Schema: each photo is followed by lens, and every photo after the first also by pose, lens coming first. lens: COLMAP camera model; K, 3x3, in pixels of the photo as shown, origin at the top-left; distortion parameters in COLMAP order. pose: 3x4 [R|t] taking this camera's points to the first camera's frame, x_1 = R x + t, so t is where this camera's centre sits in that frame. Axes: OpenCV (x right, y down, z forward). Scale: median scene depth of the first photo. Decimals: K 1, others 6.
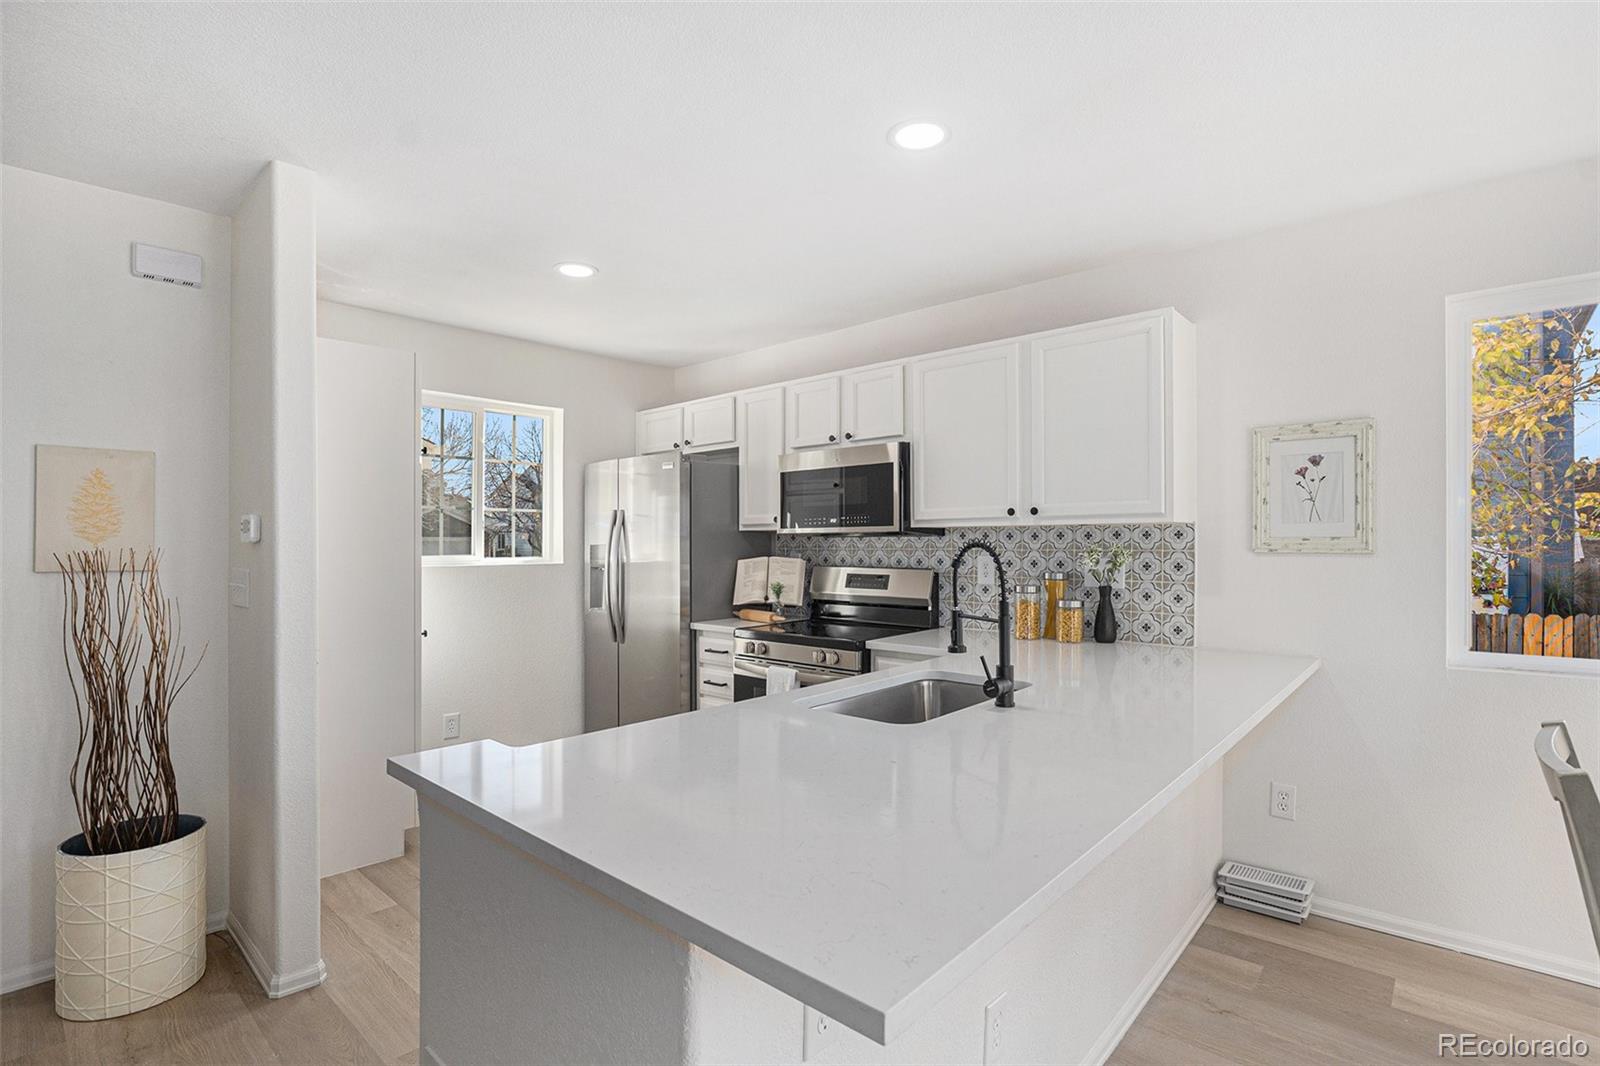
lens RADIAL K [[761.8, 0, 800.0], [0, 761.8, 533.0], [0, 0, 1]] dist [0.001386, 0.000187]
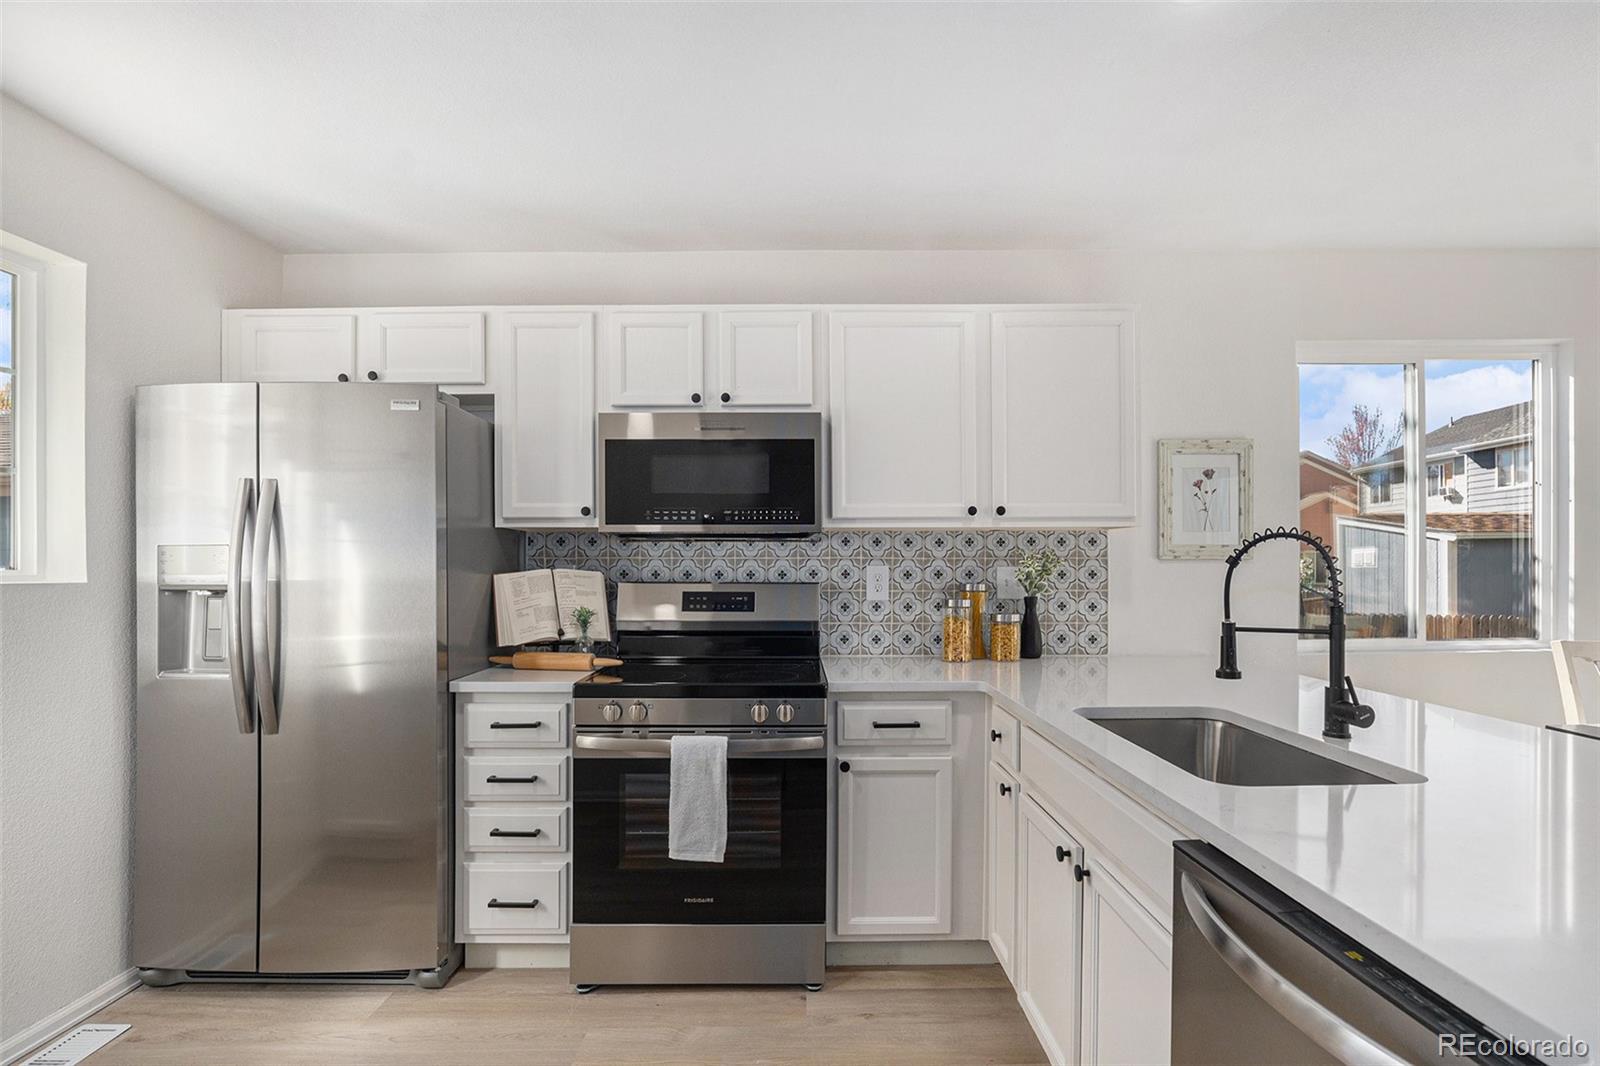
lens RADIAL K [[766.5, 0, 794.5], [0, 766.5, 566.9], [0, 0, 1]] dist [0.001574, 0.000301]
pose [[0.753540, 0.001850, 0.657400, -0.421439], [-0.008937, 0.999932, 0.007430, 0.029412], [-0.657341, -0.011474, 0.753506, 0.489410]]
